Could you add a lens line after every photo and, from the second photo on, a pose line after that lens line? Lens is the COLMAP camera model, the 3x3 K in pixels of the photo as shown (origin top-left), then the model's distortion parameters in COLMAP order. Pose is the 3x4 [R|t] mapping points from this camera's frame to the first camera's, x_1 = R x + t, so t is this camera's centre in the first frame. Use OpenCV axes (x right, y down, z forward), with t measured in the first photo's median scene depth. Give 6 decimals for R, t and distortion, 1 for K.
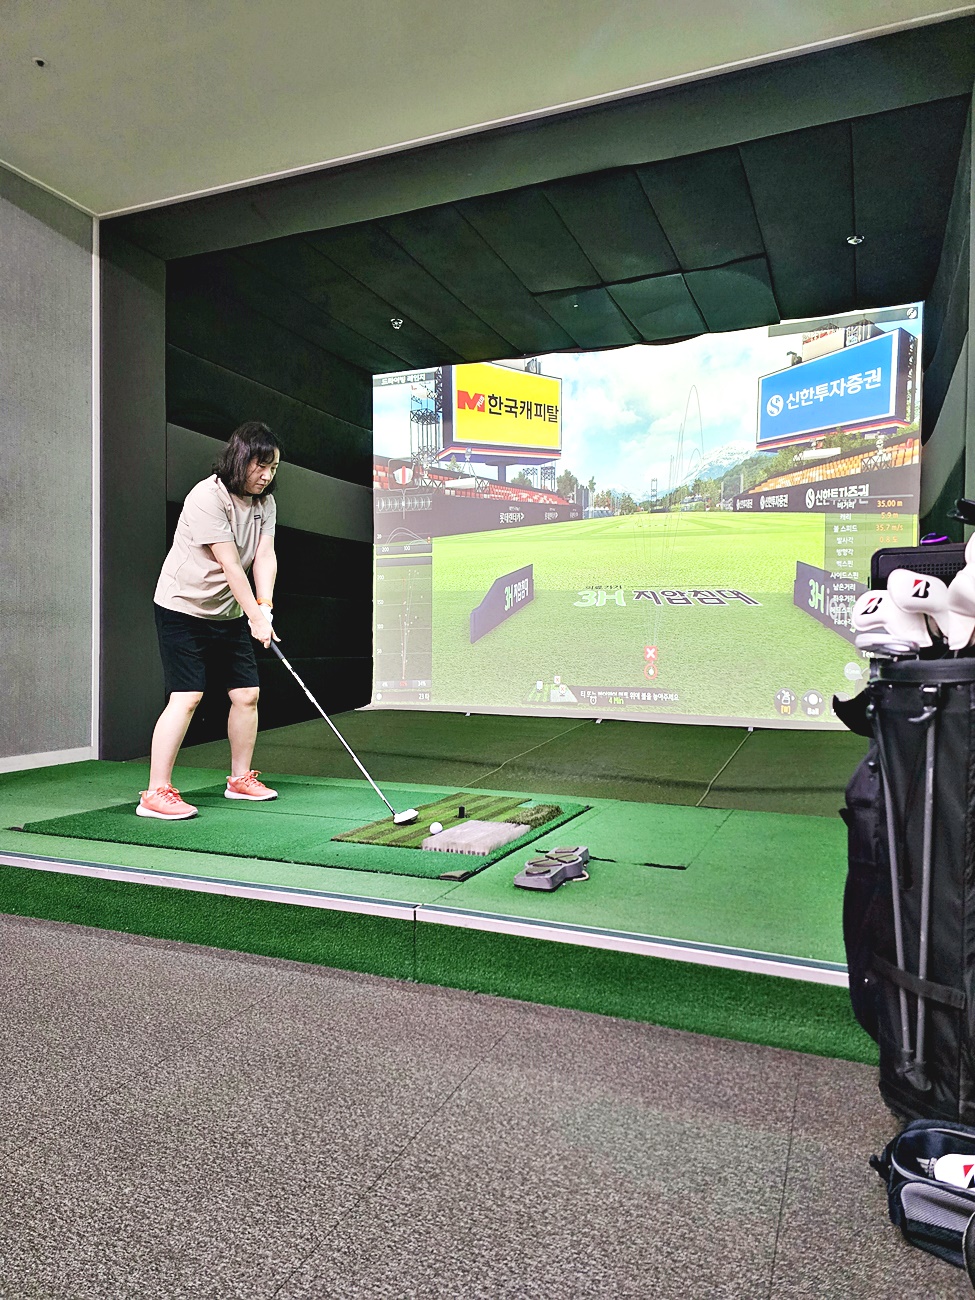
lens RADIAL K [[807.9, 0, 505.1], [0, 807.9, 655.1], [0, 0, 1]] dist [-0.021090, -0.000583]
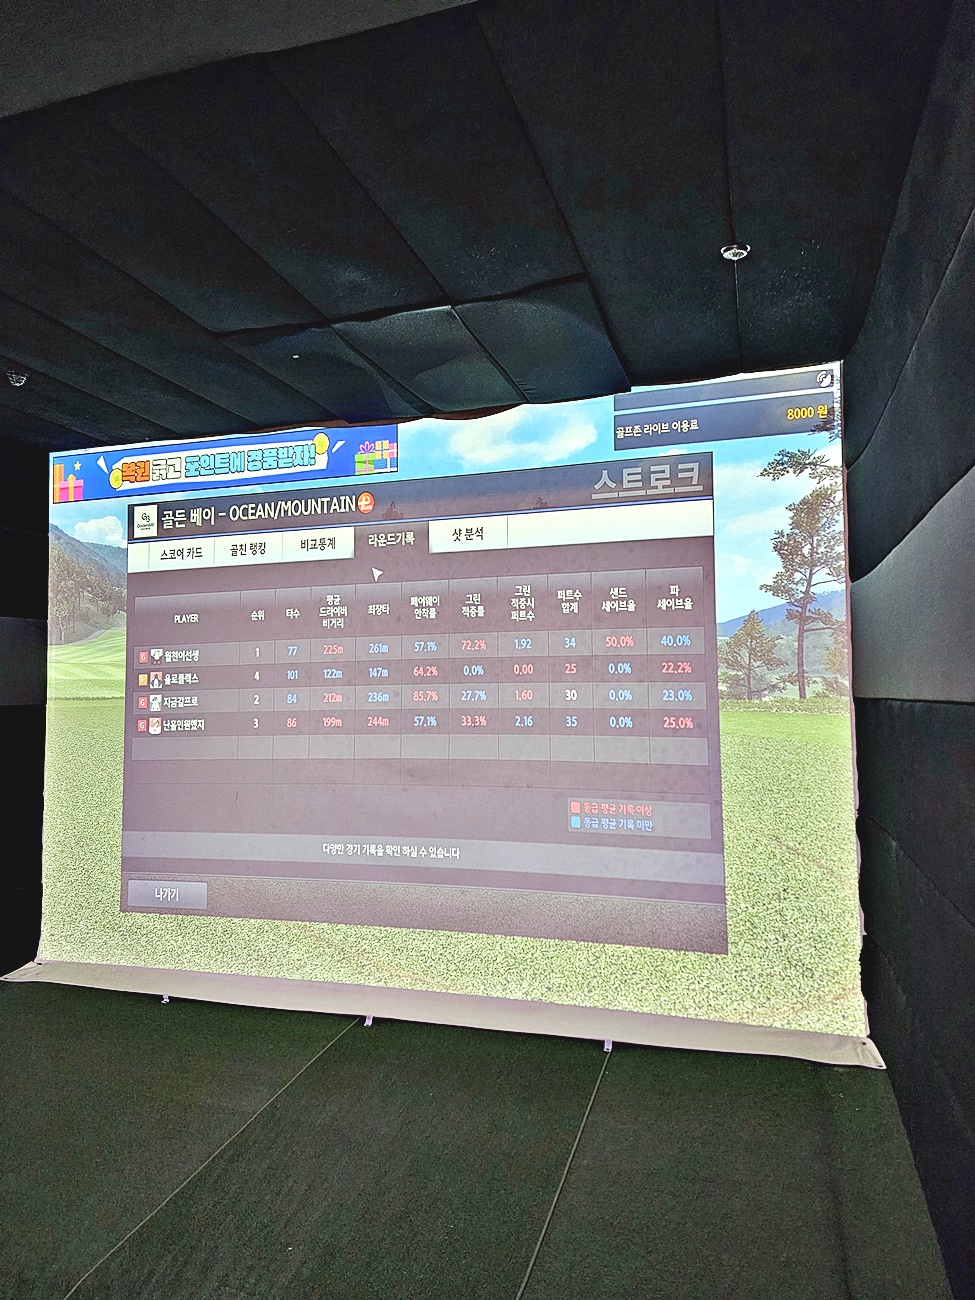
lens RADIAL K [[867.8, 0, 496.4], [0, 867.8, 634.4], [0, 0, 1]] dist [0.006007, -0.001102]
pose [[0.992778, -0.010813, 0.119481, 0.152909], [0.023970, 0.993727, -0.109237, -0.146649], [-0.117551, 0.111312, 0.986809, 0.350022]]
